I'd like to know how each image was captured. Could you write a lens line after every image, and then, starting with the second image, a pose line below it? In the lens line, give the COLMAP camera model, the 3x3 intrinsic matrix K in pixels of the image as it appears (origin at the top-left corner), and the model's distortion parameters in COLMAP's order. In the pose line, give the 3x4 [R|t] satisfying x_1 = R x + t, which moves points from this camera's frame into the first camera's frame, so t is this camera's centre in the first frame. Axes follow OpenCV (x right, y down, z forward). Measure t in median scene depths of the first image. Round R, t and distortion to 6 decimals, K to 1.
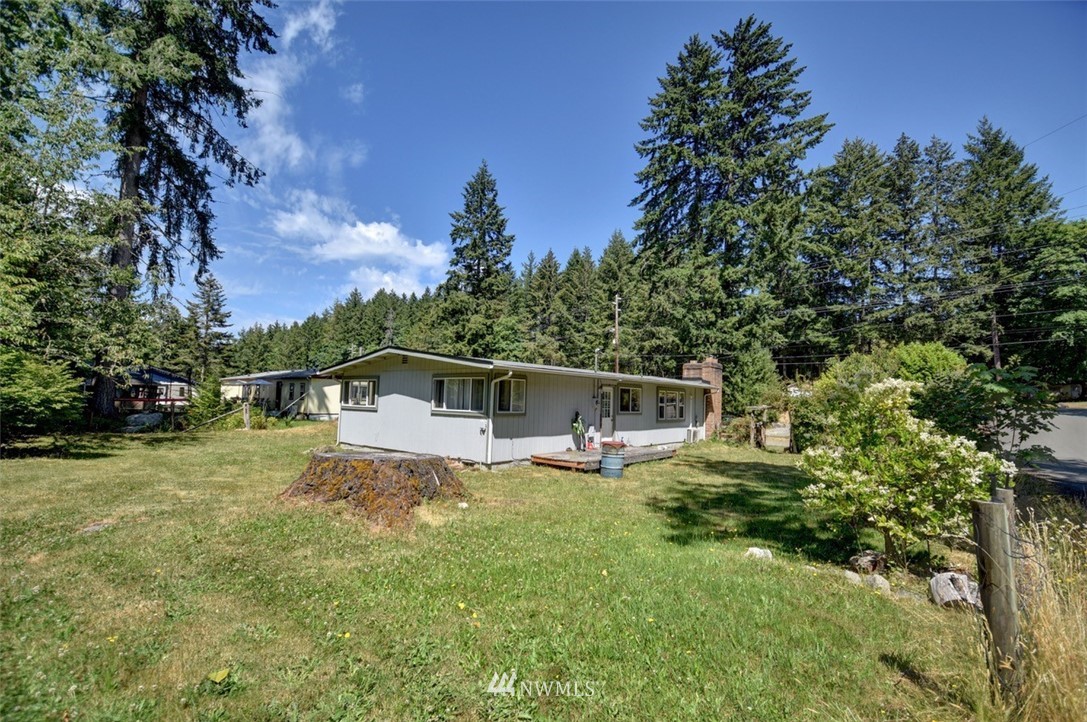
lens RADIAL K [[502.0, 0, 545.9], [0, 502.0, 362.1], [0, 0, 1]] dist [-0.024627, -0.004894]
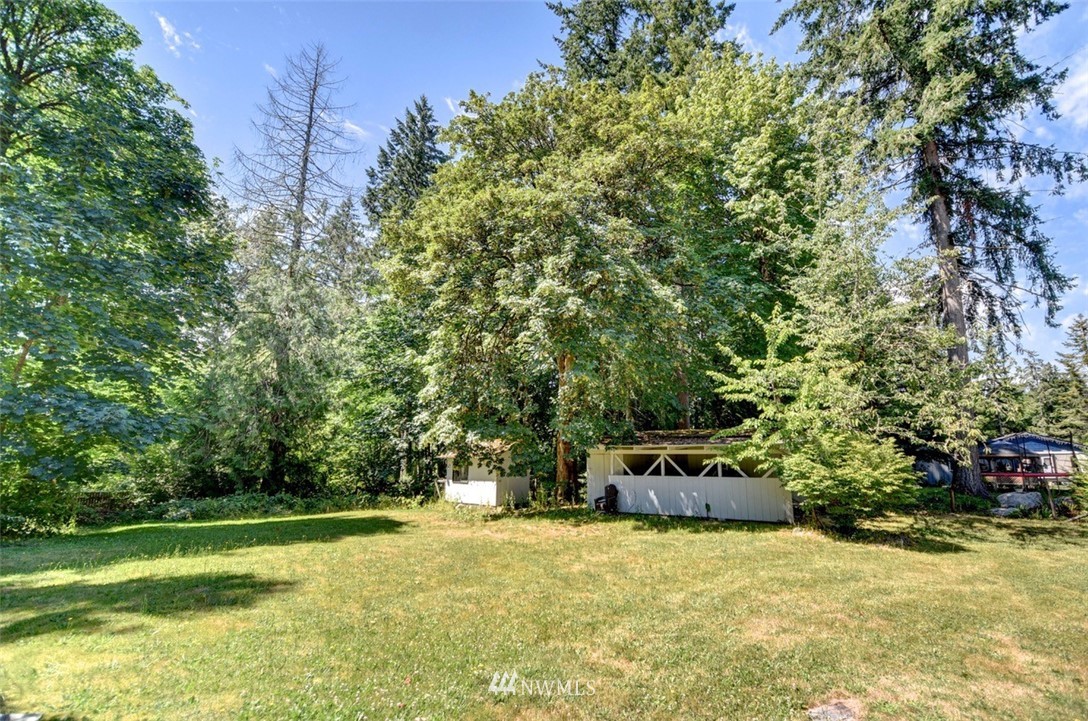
lens RADIAL K [[502.5, 0, 550.1], [0, 502.5, 361.7], [0, 0, 1]] dist [-0.024627, -0.004894]
pose [[0.112793, -0.208013, -0.971601, -0.046981], [0.067926, 0.977168, -0.201319, 0.000046], [0.991294, -0.043290, 0.124347, 0.105425]]
